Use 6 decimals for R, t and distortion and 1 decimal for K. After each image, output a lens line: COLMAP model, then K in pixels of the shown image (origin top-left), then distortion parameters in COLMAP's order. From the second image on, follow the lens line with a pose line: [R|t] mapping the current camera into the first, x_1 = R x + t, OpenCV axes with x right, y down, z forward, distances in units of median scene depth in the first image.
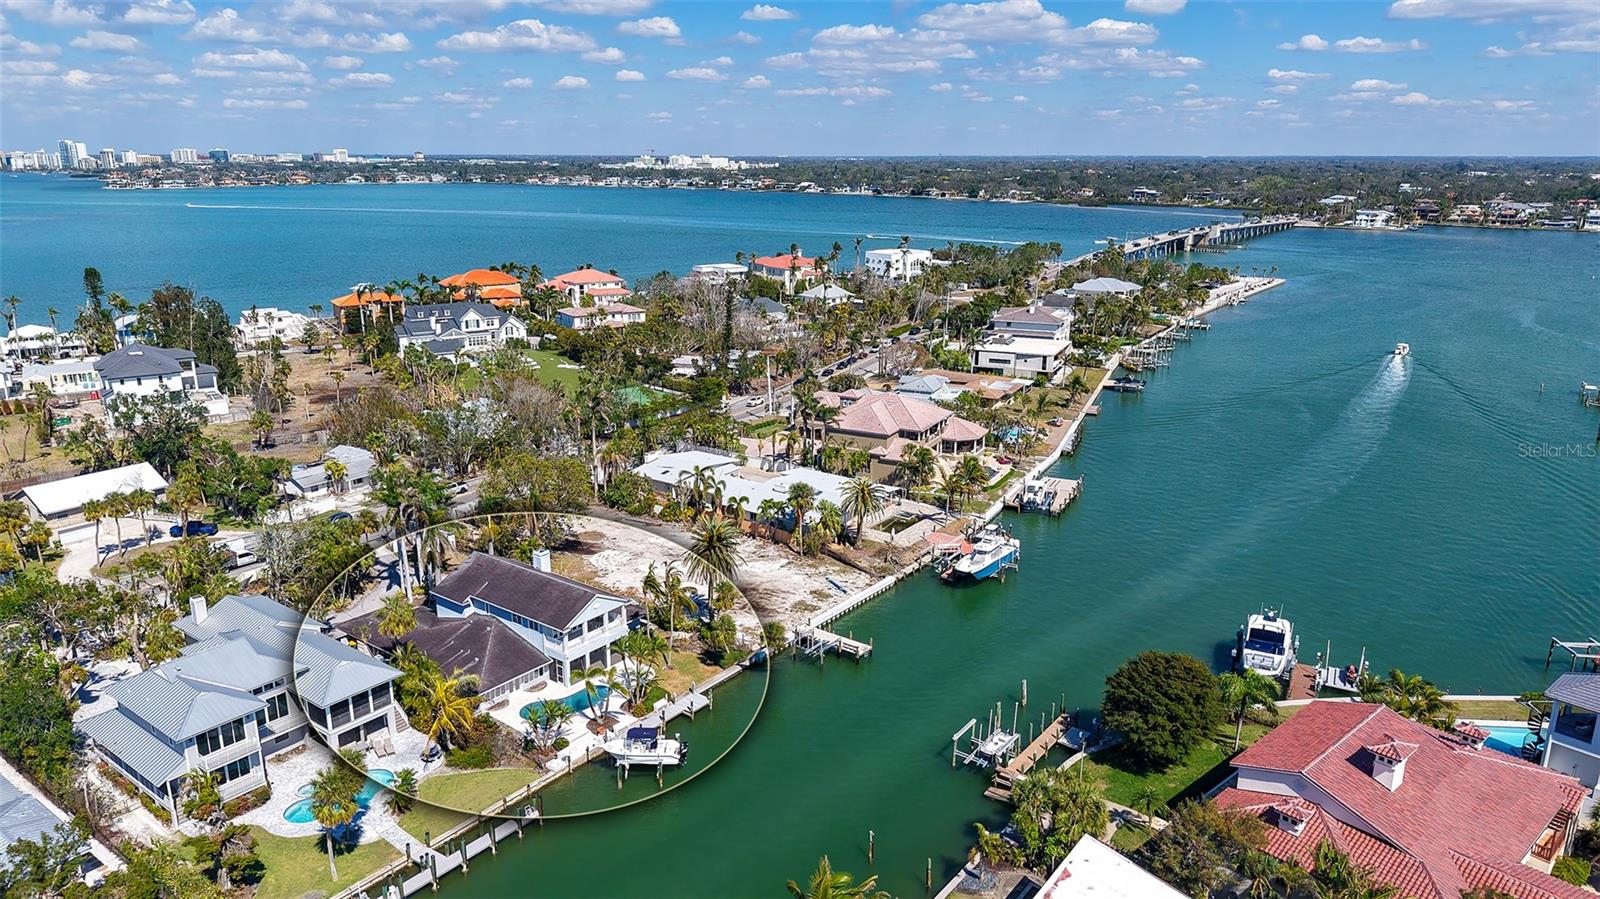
lens RADIAL K [[1045.3, 0, 800.0], [0, 1045.3, 449.5], [0, 0, 1]] dist [0.008472, -0.030680]
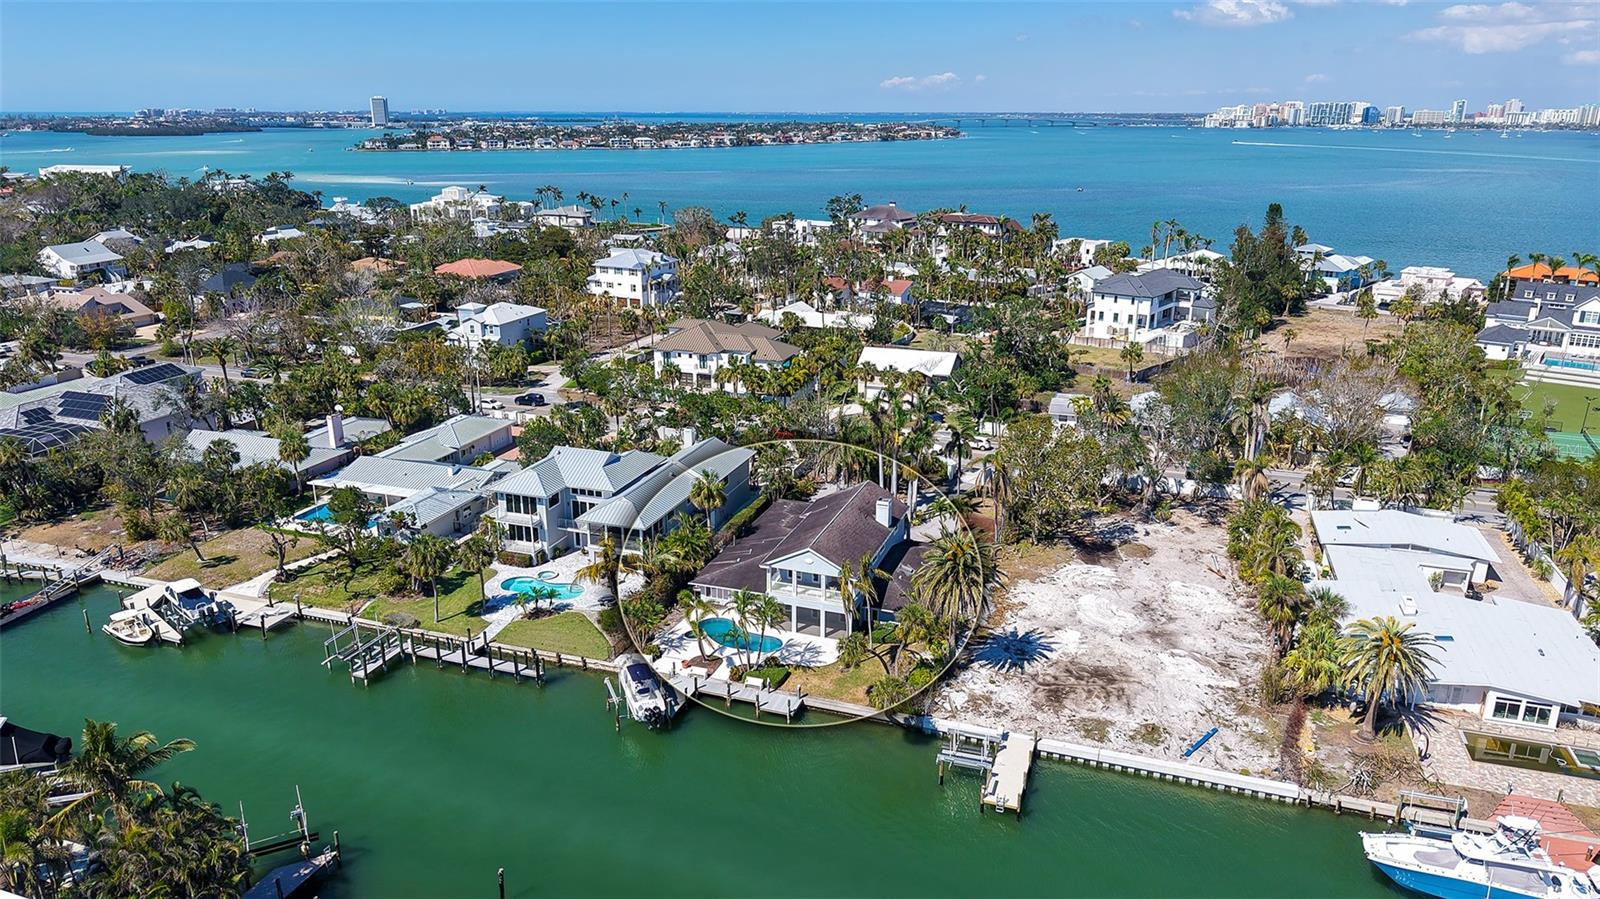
lens RADIAL K [[1075.3, 0, 800.0], [0, 1075.3, 449.5], [0, 0, 1]] dist [0.027054, -0.032983]
pose [[0.305279, 0.280219, -0.910100, 0.353478], [-0.256983, 0.944507, 0.204612, -0.071847], [0.916932, 0.171417, 0.360350, 0.383181]]
